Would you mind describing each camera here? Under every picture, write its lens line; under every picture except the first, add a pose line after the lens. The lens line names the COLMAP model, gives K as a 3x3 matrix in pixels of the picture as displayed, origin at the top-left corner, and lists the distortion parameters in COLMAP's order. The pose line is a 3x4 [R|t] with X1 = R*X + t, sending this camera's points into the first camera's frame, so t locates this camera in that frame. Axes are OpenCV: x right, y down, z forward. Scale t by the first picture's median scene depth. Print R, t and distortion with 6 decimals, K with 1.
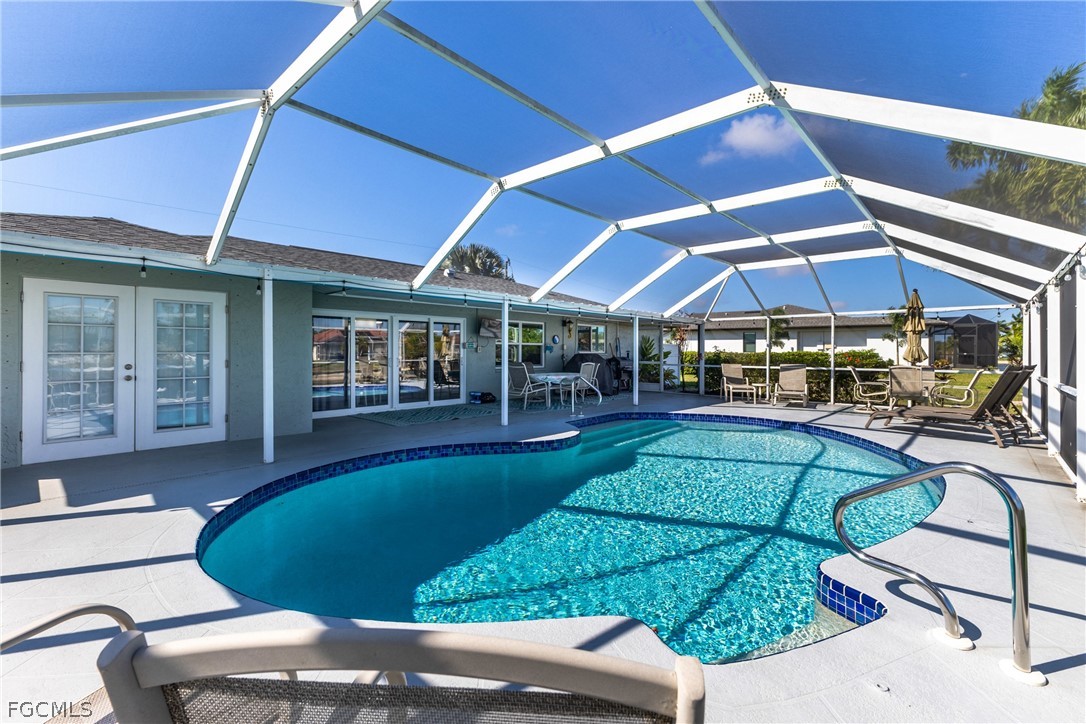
lens RADIAL K [[468.9, 0, 537.5], [0, 468.9, 352.1], [0, 0, 1]] dist [0.012967, -0.003124]
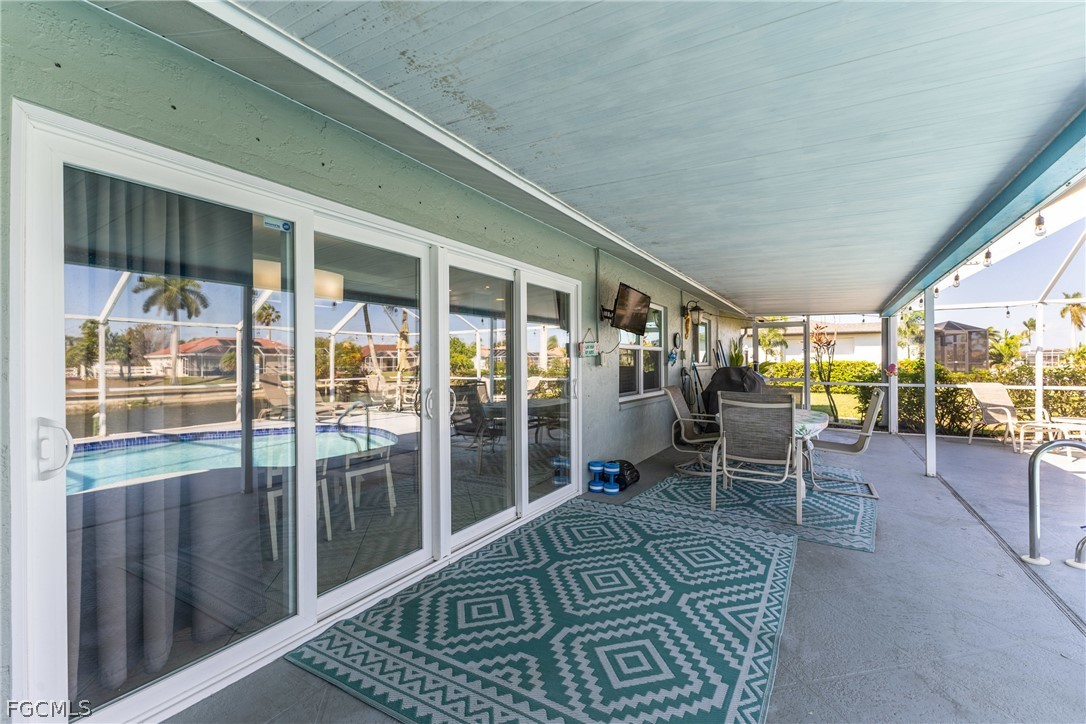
lens RADIAL K [[468.9, 0, 547.9], [0, 468.9, 360.0], [0, 0, 1]] dist [0.012967, -0.003124]
pose [[0.976292, -0.004187, 0.216416, -0.225557], [0.005915, 0.999956, -0.007338, -0.001640], [-0.216376, 0.008444, 0.976274, 0.518751]]
